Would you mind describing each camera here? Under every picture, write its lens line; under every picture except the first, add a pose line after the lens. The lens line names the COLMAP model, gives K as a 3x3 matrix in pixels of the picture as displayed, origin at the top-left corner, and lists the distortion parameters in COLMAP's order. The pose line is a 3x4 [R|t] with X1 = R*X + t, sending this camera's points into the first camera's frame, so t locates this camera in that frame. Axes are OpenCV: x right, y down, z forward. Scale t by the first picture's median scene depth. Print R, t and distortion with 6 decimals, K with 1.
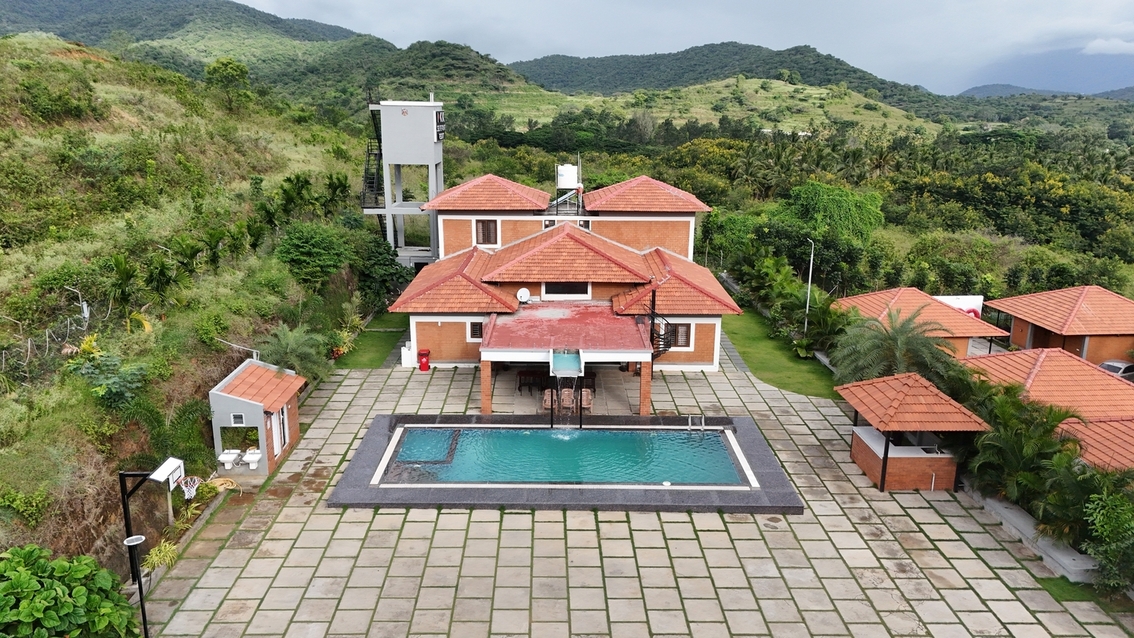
lens RADIAL K [[846.4, 0, 565.6], [0, 846.4, 316.4], [0, 0, 1]] dist [0.017644, -0.008442]
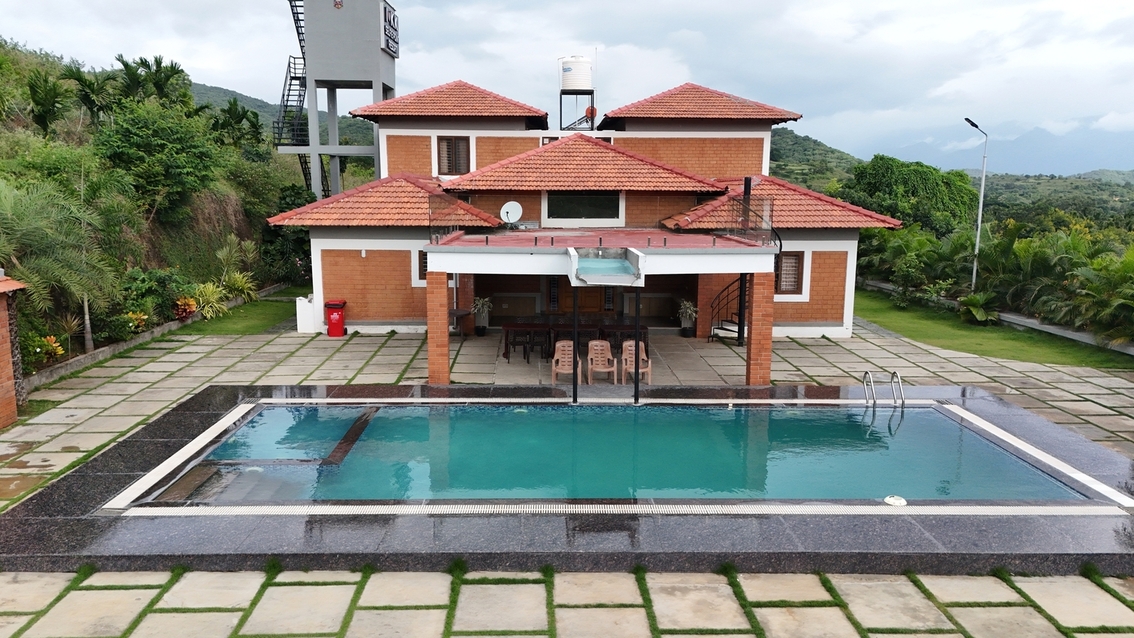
lens RADIAL K [[846.4, 0, 565.5], [0, 846.4, 321.8], [0, 0, 1]] dist [0.017644, -0.008442]
pose [[0.999781, -0.003391, 0.020643, -0.025259], [0.005222, 0.995989, -0.089324, 0.104969], [-0.020258, 0.089412, 0.995789, 0.430172]]
